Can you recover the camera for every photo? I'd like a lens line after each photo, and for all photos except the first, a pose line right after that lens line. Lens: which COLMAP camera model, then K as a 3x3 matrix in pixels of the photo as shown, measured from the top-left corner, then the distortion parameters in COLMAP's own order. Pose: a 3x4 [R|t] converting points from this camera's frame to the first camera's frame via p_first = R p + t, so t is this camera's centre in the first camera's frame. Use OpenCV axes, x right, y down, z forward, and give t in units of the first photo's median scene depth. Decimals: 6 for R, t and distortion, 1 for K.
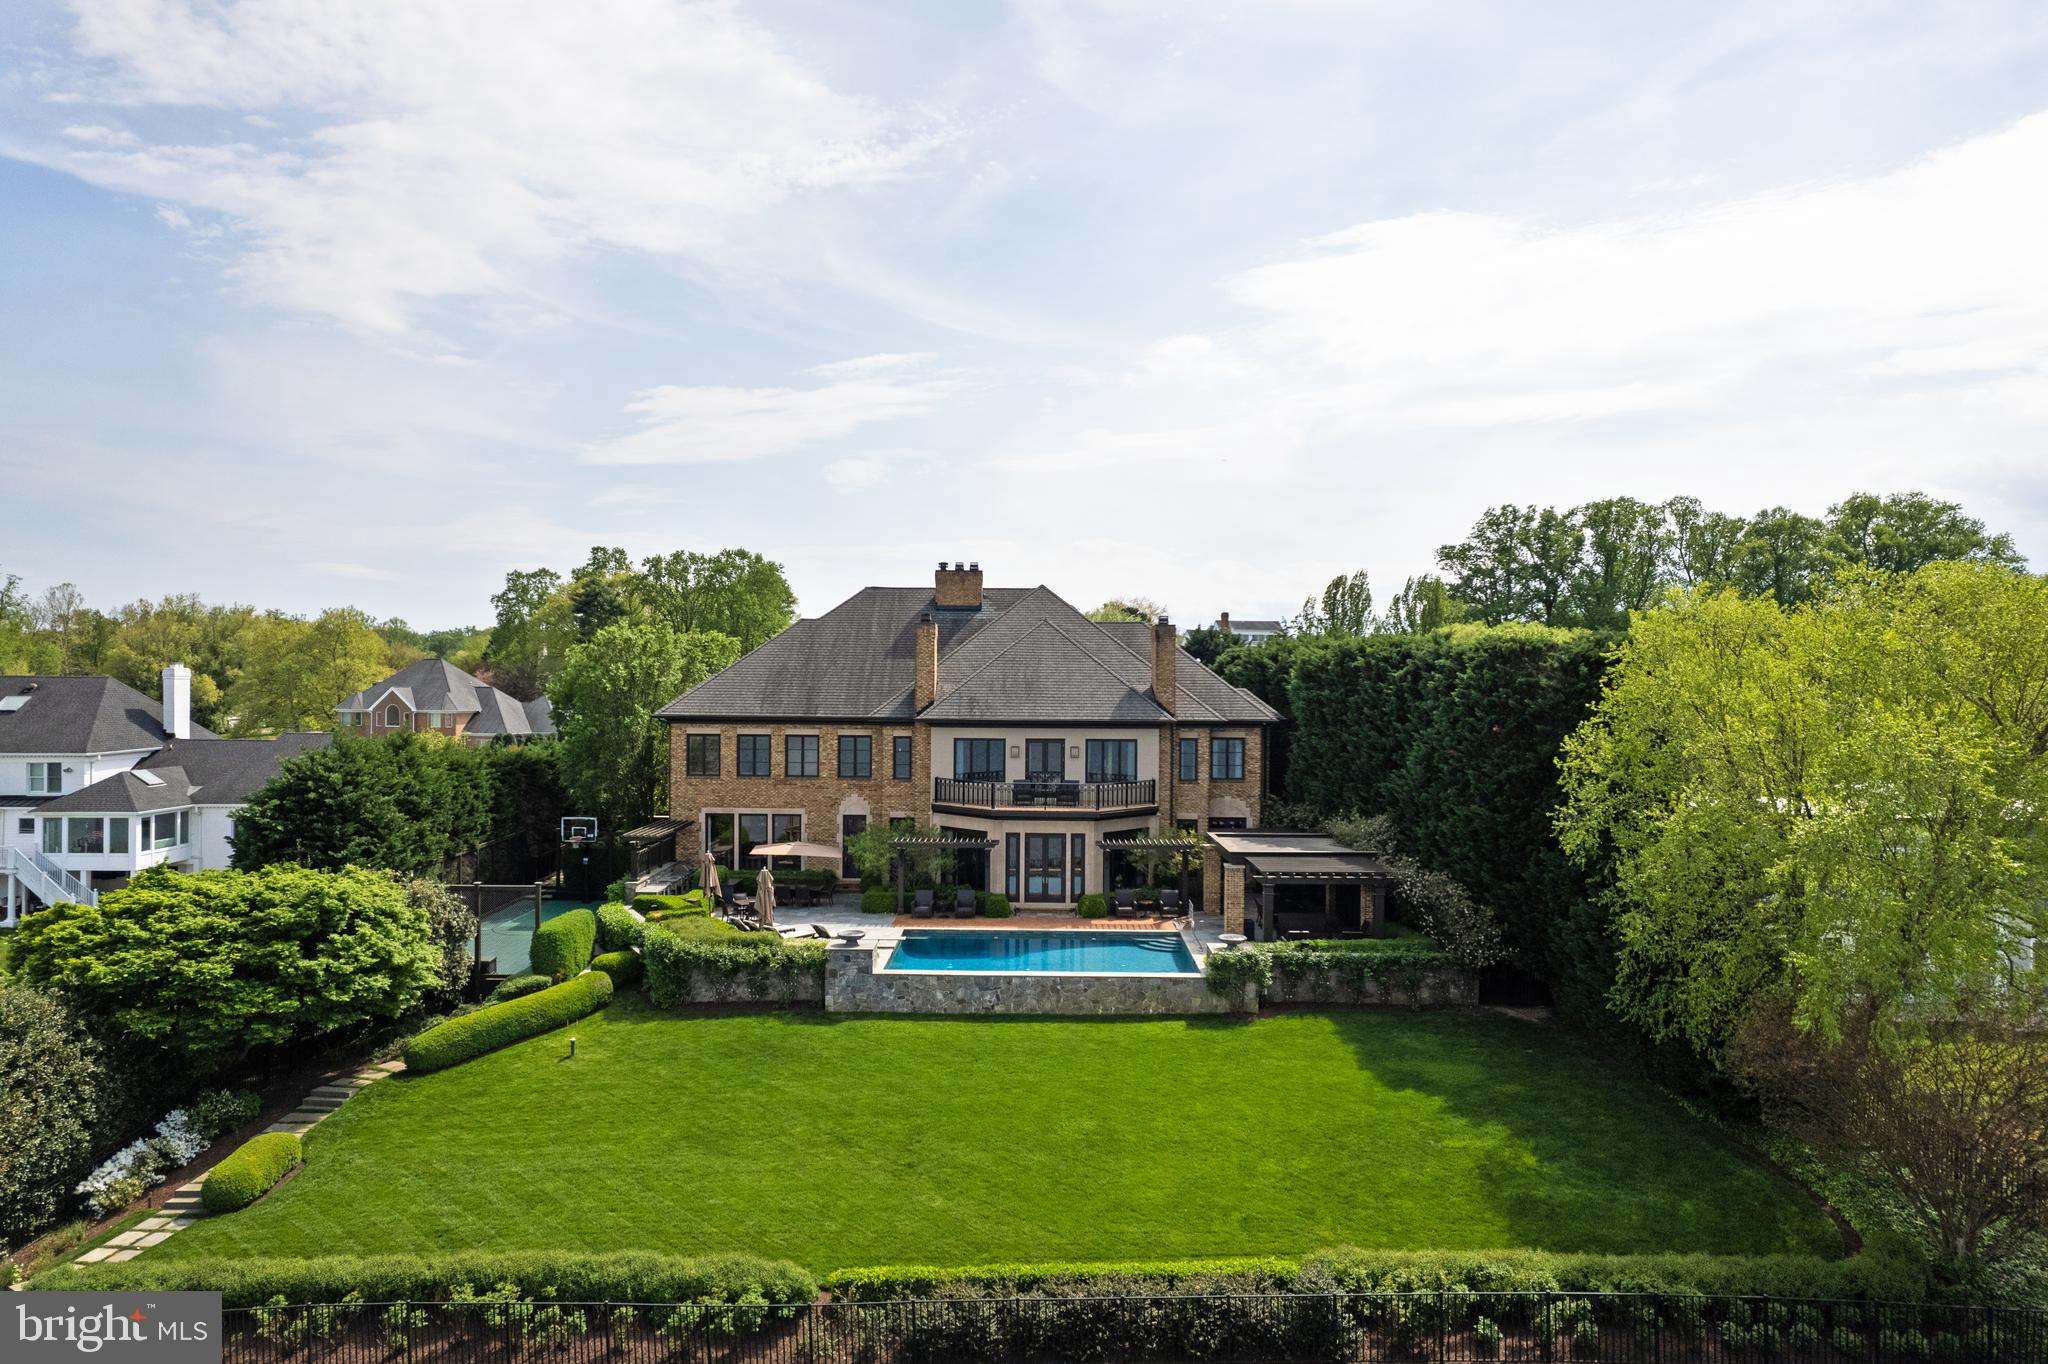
lens RADIAL K [[1347.1, 0, 1027.2], [0, 1347.1, 672.2], [0, 0, 1]] dist [-0.066900, 0.089337]
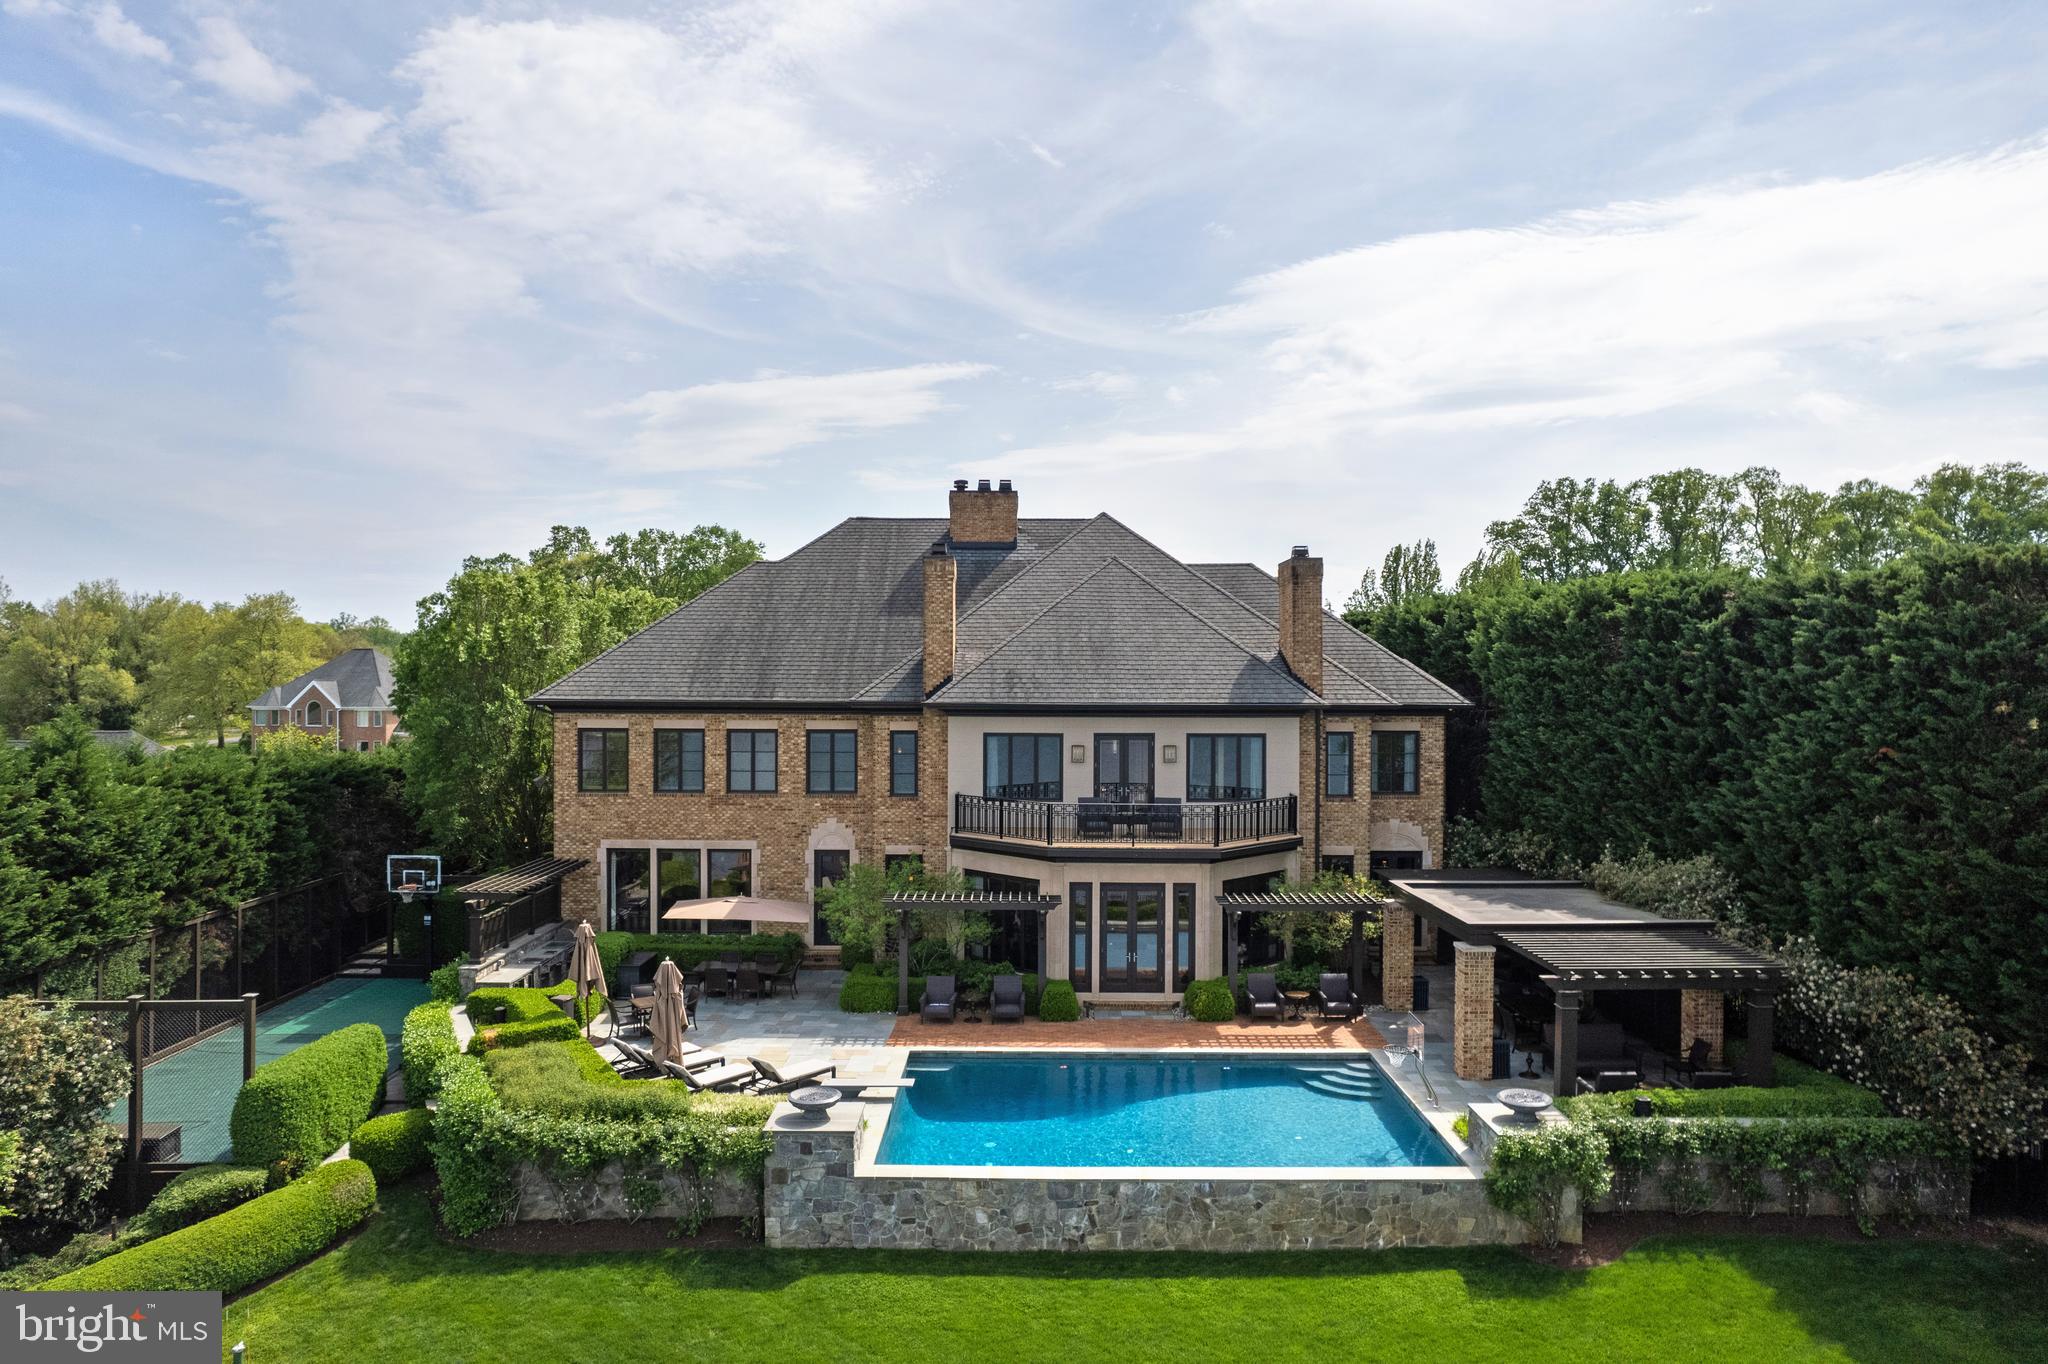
lens RADIAL K [[1347.1, 0, 1027.2], [0, 1347.1, 672.2], [0, 0, 1]] dist [-0.066900, 0.089337]
pose [[0.999983, -0.003553, 0.004666, -0.036042], [0.003553, 0.999994, 0.000161, 0.019503], [-0.004666, -0.000144, 0.999989, 0.348672]]
